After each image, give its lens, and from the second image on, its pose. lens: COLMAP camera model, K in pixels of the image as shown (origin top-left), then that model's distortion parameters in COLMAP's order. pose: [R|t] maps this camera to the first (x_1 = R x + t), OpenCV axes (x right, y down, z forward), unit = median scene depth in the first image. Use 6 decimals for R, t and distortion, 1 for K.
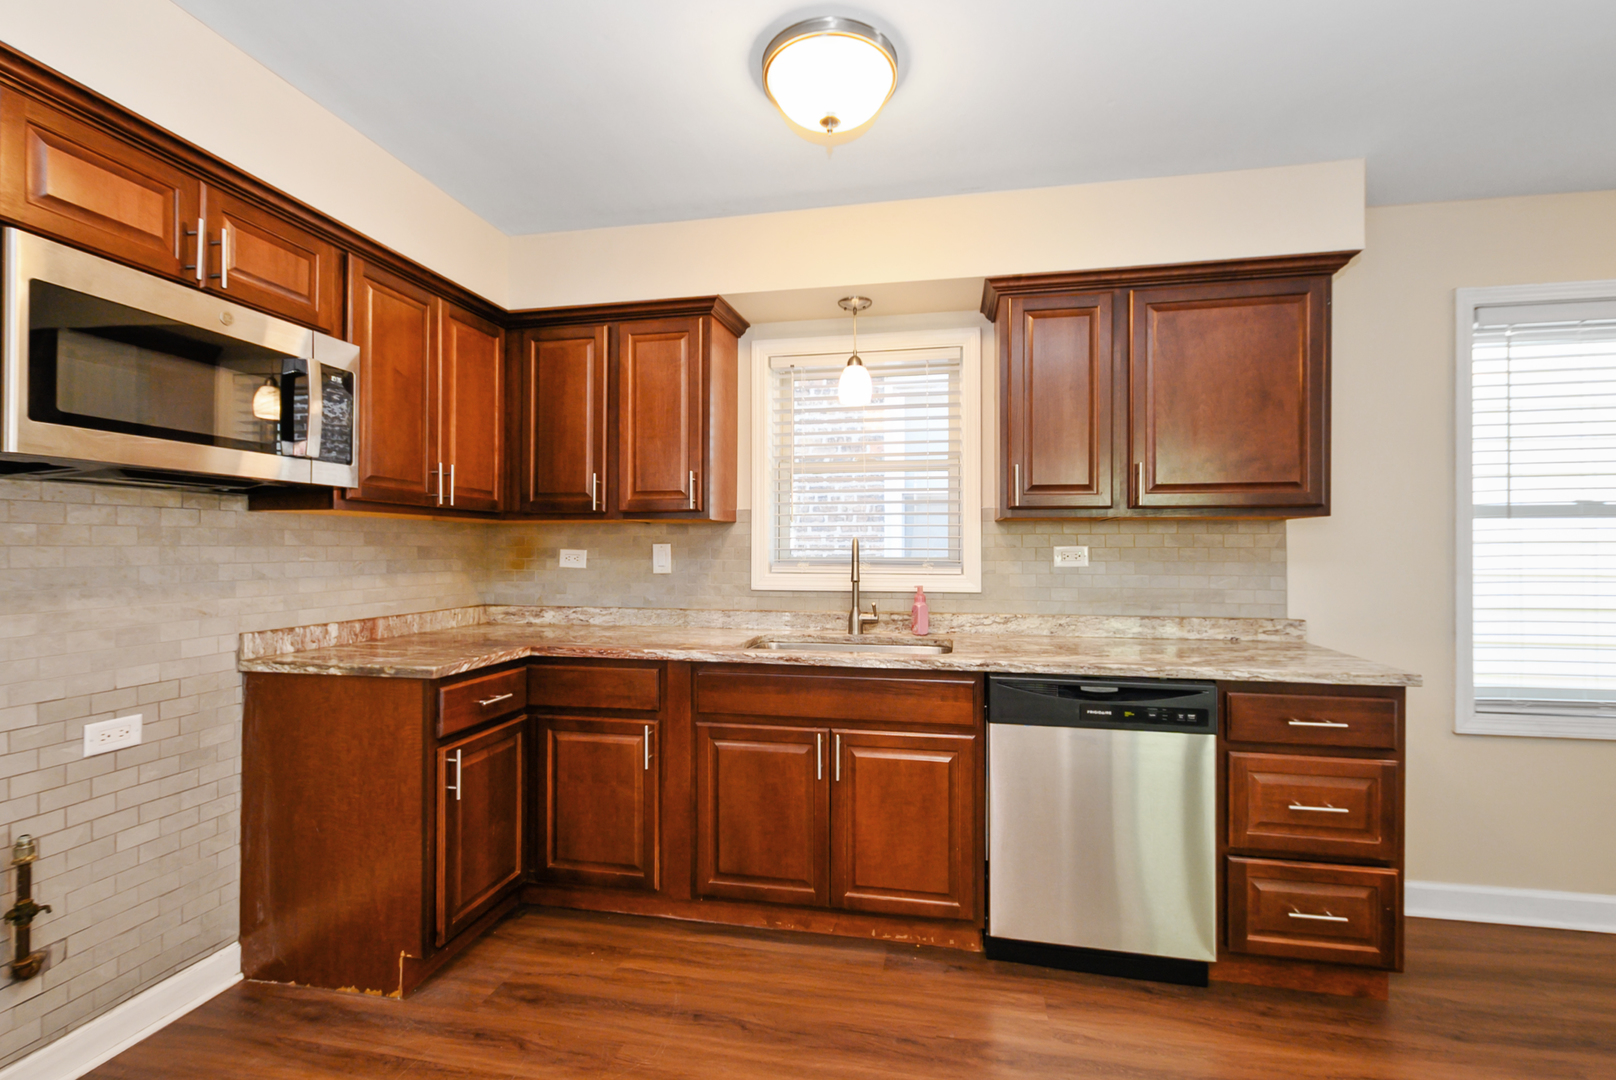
lens RADIAL K [[717.4, 0, 819.6], [0, 717.4, 540.7], [0, 0, 1]] dist [0.007731, -0.002404]
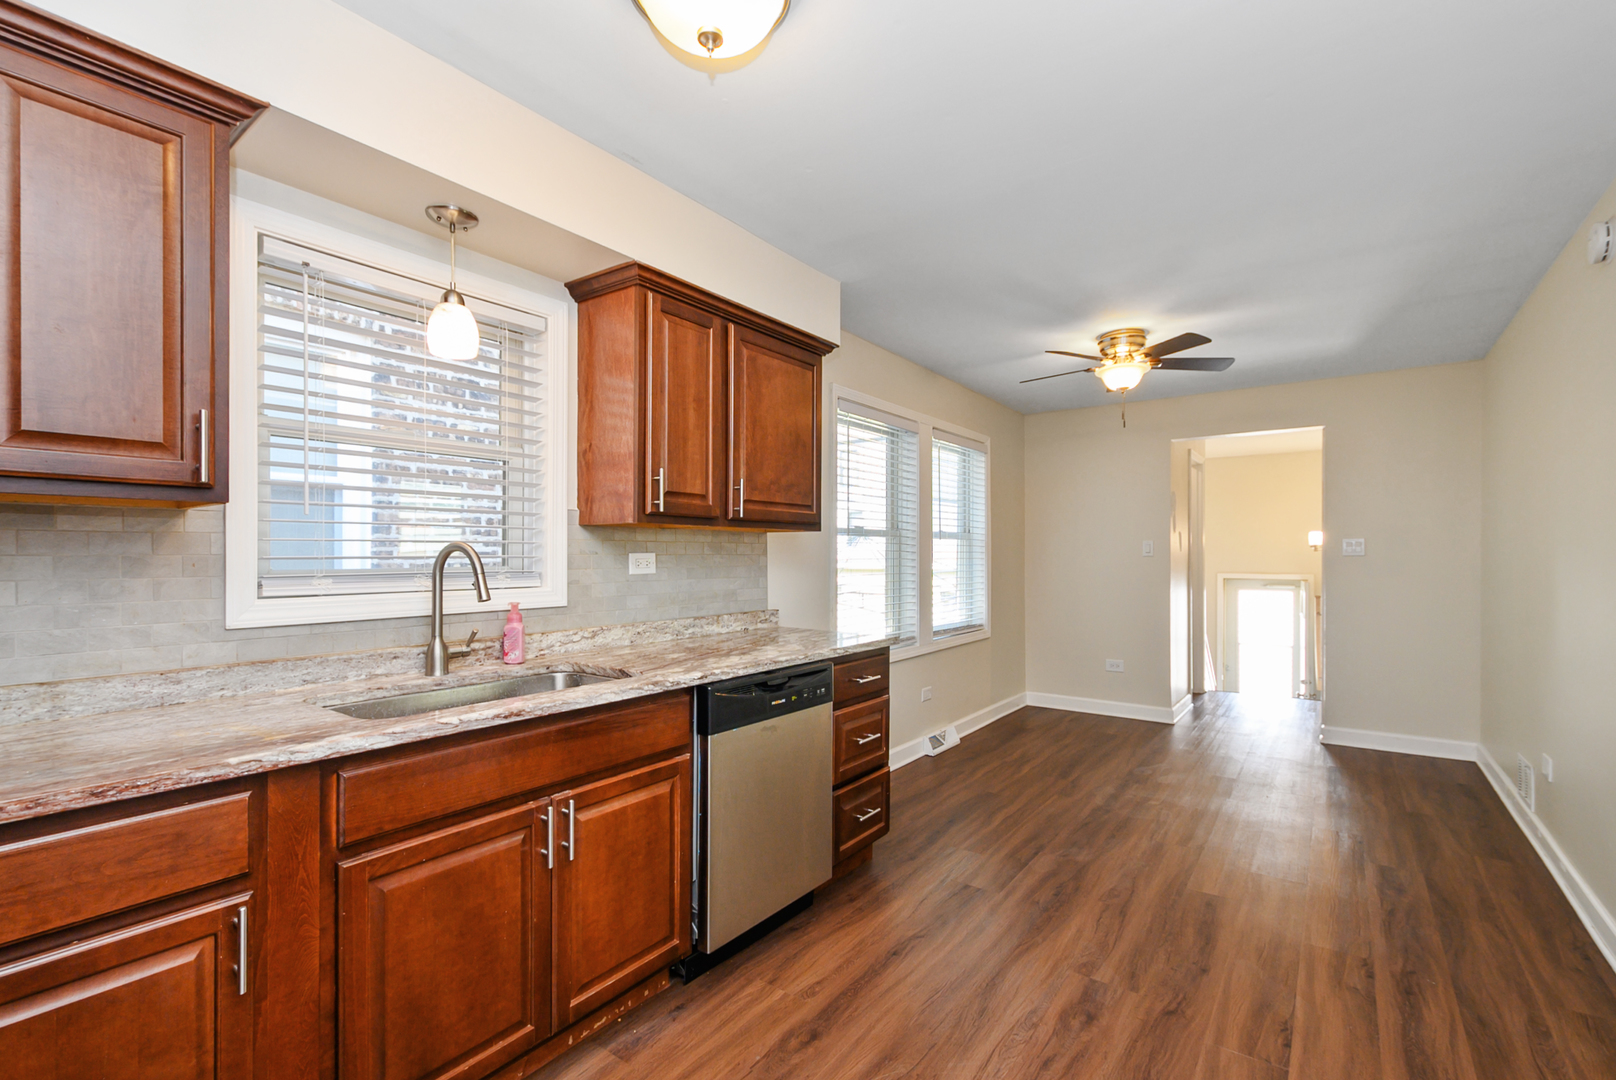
lens RADIAL K [[717.4, 0, 822.3], [0, 717.4, 554.1], [0, 0, 1]] dist [0.007731, -0.002404]
pose [[0.415523, -0.000128, 0.909583, -0.529340], [-0.008318, 0.999958, 0.003941, 0.003391], [-0.909545, -0.009203, 0.415505, 0.418014]]
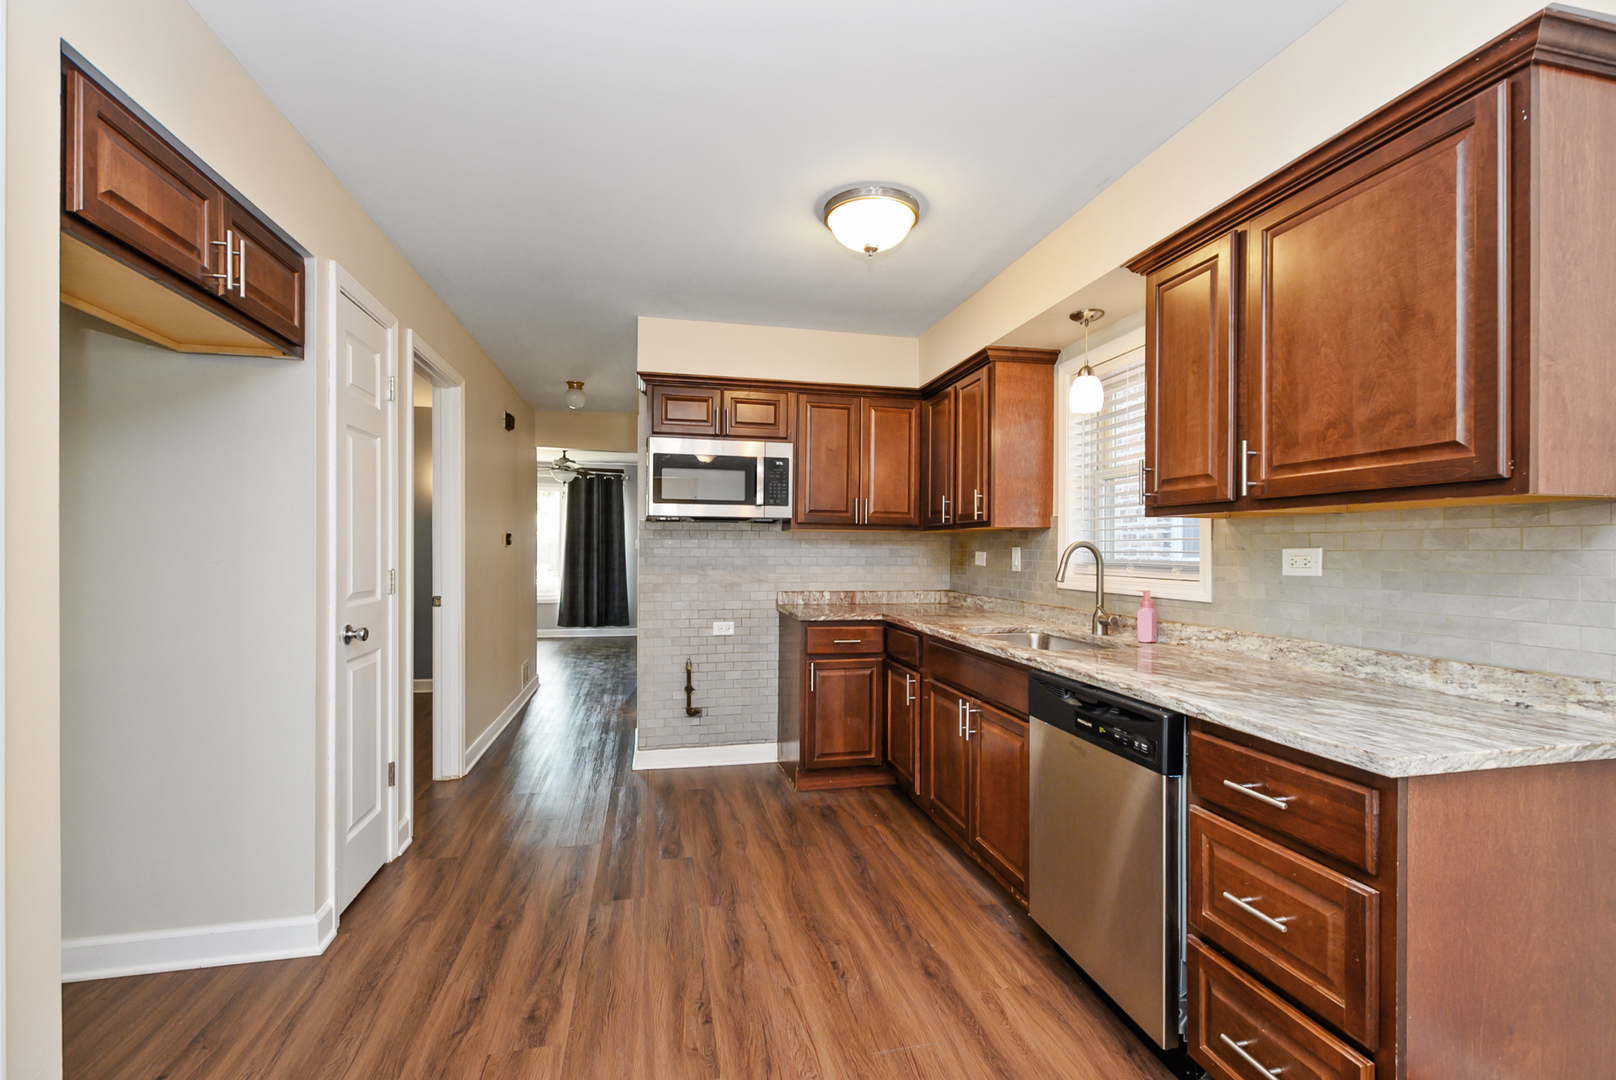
lens RADIAL K [[717.4, 0, 812.8], [0, 717.4, 545.6], [0, 0, 1]] dist [0.007731, -0.002404]
pose [[0.400176, -0.004470, -0.916427, 0.982969], [0.002684, 0.999990, -0.003706, 0.006883], [0.916434, -0.000976, 0.400184, 0.256140]]
